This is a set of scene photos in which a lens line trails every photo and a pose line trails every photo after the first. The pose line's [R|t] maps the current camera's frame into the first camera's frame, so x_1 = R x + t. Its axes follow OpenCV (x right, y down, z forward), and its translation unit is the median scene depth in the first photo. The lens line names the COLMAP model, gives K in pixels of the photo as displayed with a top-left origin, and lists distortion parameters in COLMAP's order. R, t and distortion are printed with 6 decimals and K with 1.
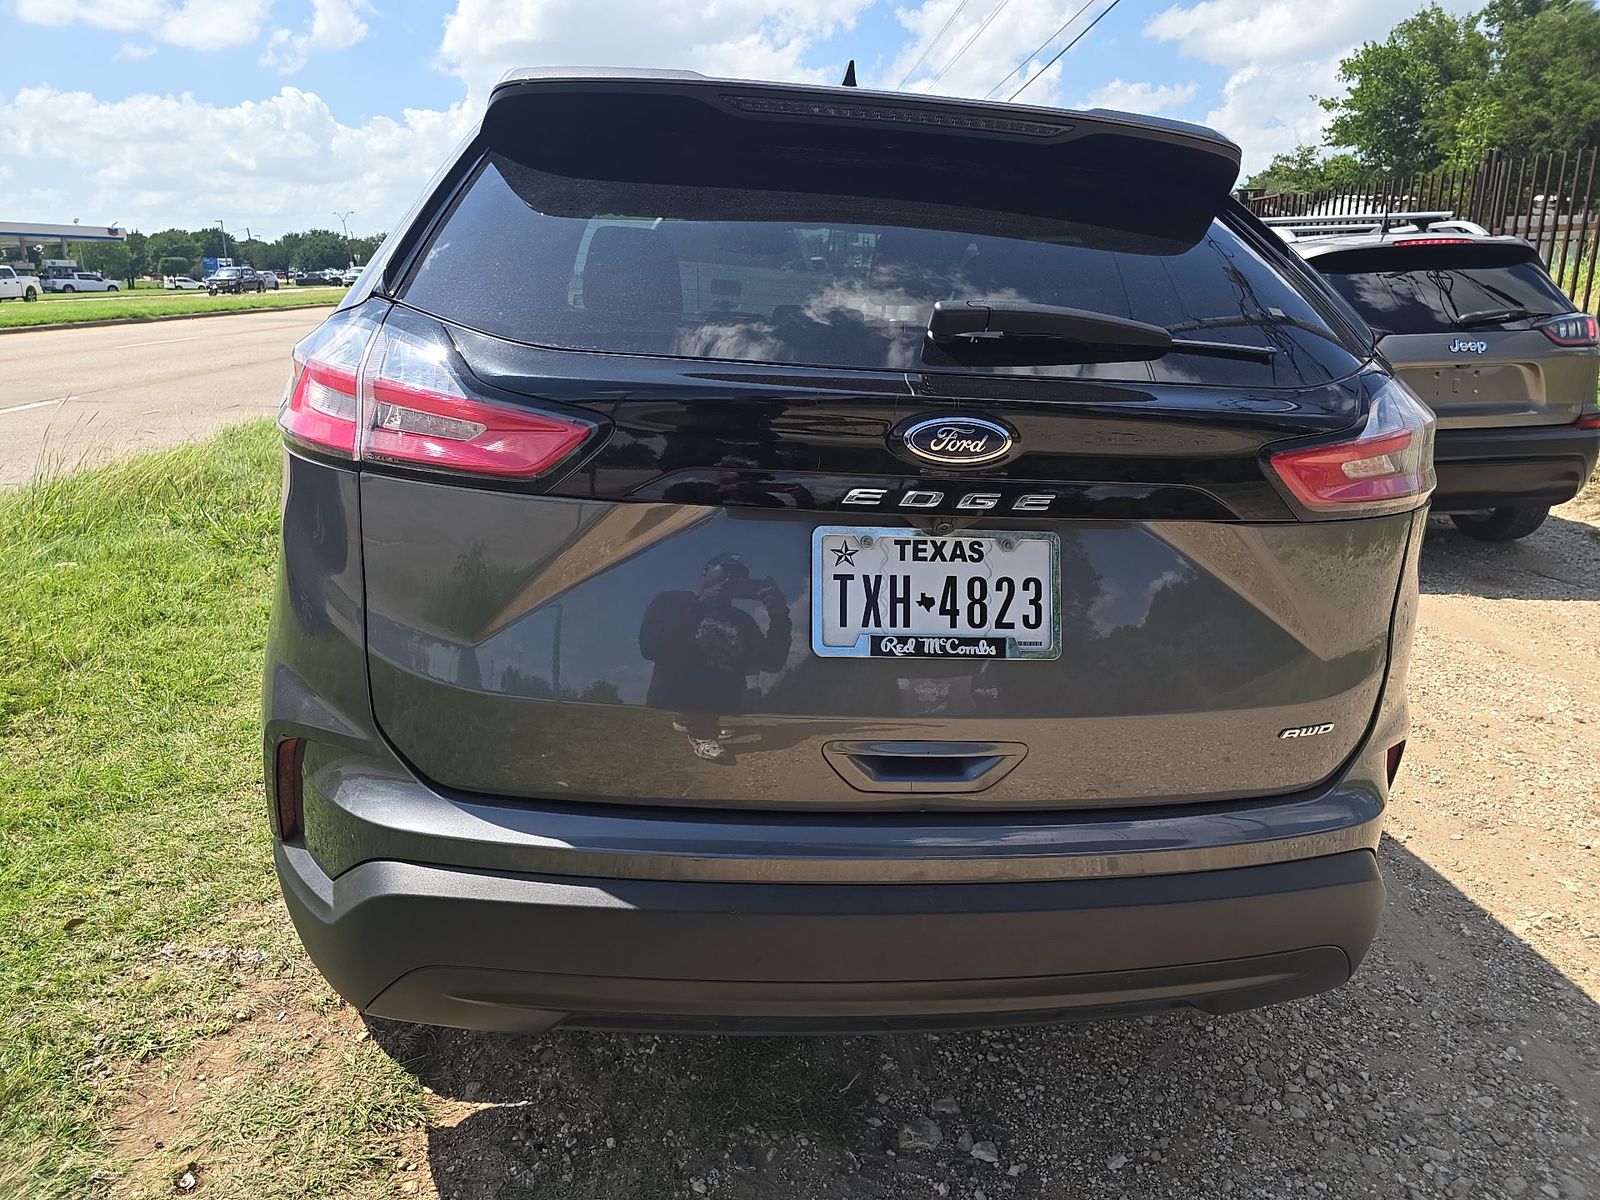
lens RADIAL K [[1080.6, 0, 803.9], [0, 1080.6, 603.2], [0, 0, 1]] dist [0.038924, -0.028277]
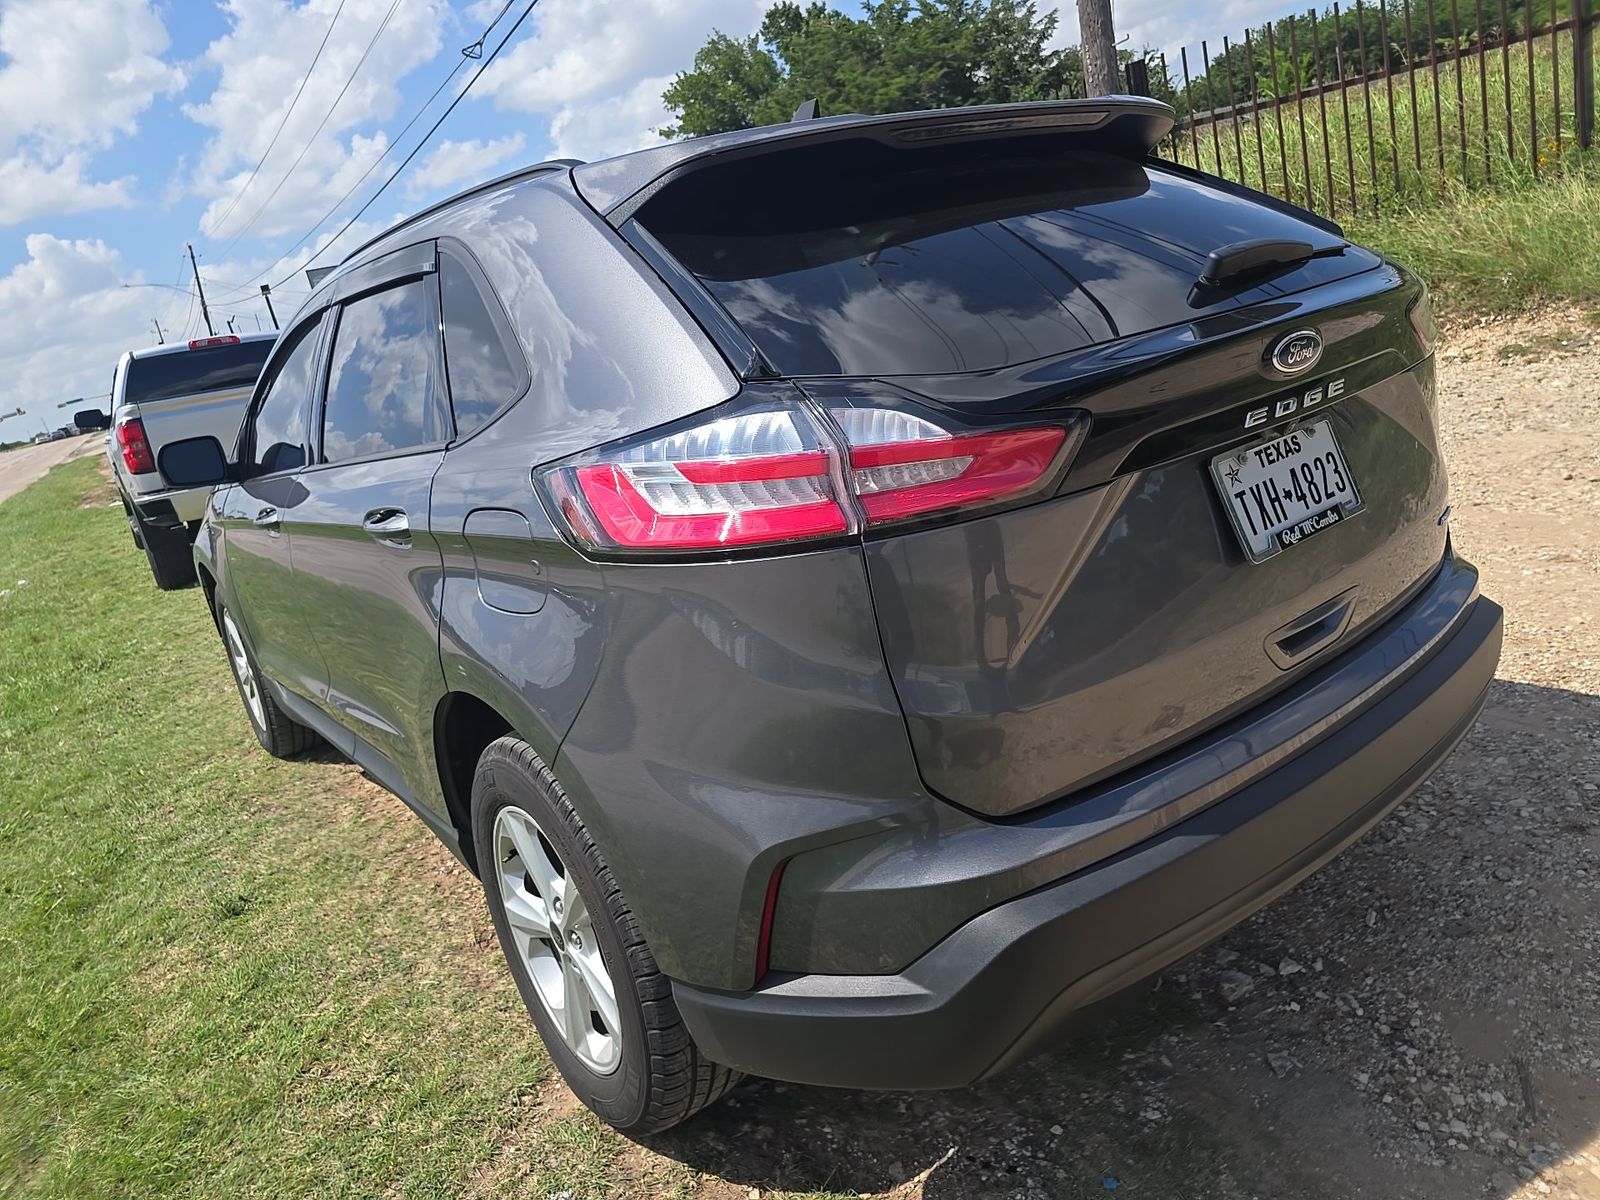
lens RADIAL K [[1080.6, 0, 800.8], [0, 1080.6, 614.2], [0, 0, 1]] dist [0.038924, -0.028277]
pose [[0.840042, -0.344926, 0.418755, -0.602550], [0.359728, 0.931923, 0.045987, -0.086413], [-0.406110, 0.112007, 0.906934, 0.105014]]
